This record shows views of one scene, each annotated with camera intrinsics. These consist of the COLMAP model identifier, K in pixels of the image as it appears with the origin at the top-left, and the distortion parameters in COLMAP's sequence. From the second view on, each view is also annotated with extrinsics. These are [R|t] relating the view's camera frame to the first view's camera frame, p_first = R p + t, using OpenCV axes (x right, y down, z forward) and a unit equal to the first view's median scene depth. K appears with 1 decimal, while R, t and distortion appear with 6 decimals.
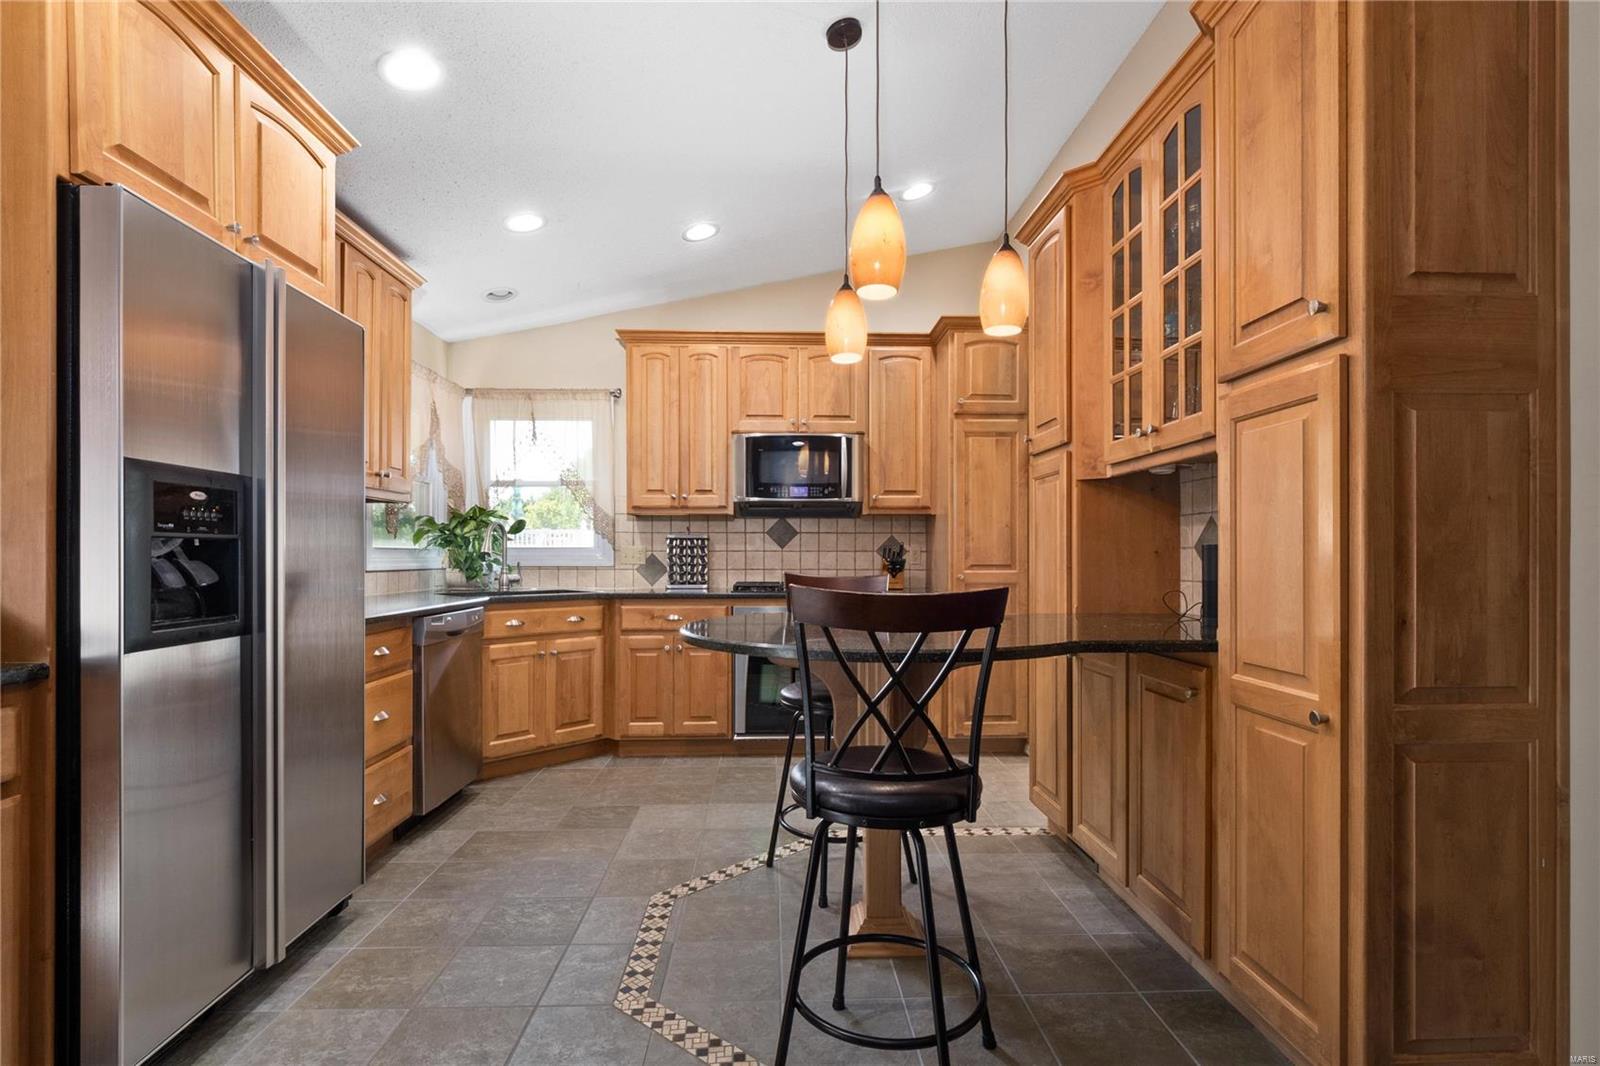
lens RADIAL K [[749.7, 0, 799.1], [0, 749.7, 540.7], [0, 0, 1]] dist [-0.000368, 0.000181]
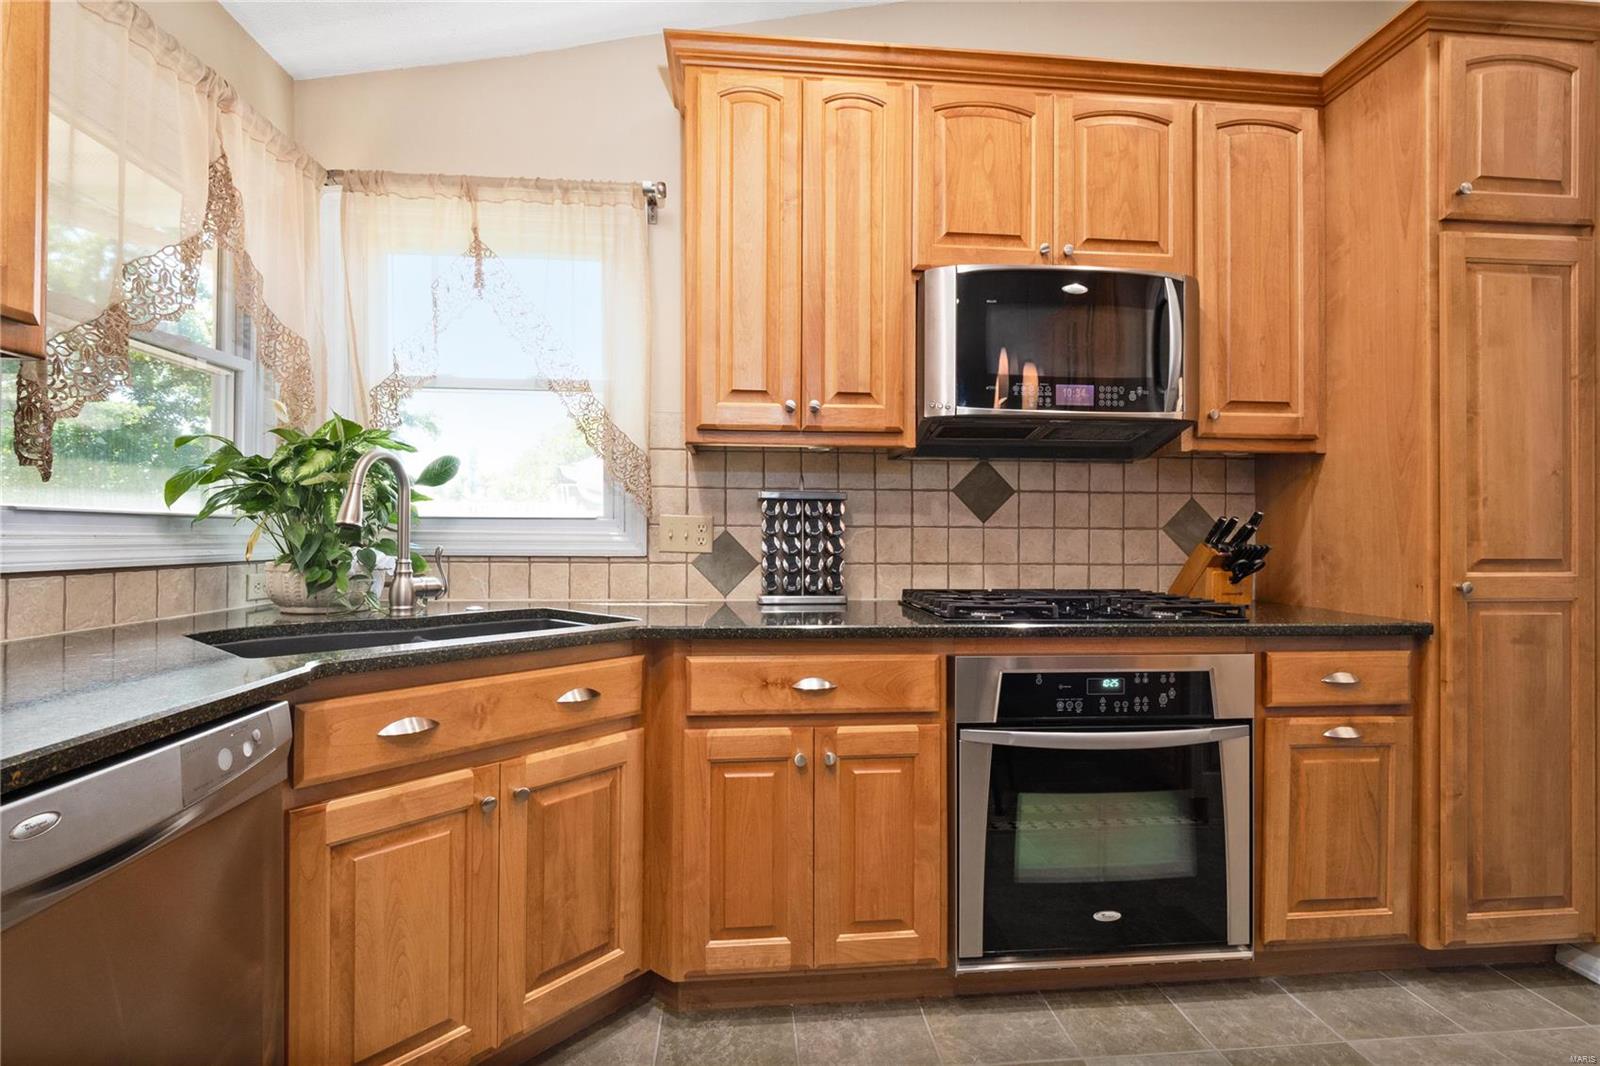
lens RADIAL K [[756.3, 0, 806.9], [0, 756.3, 524.1], [0, 0, 1]] dist [-0.002034, -0.004496]
pose [[0.998607, 0.006004, 0.052416, -0.184097], [-0.006082, 0.999981, 0.001326, 0.012630], [-0.052407, -0.001643, 0.998624, 0.552014]]
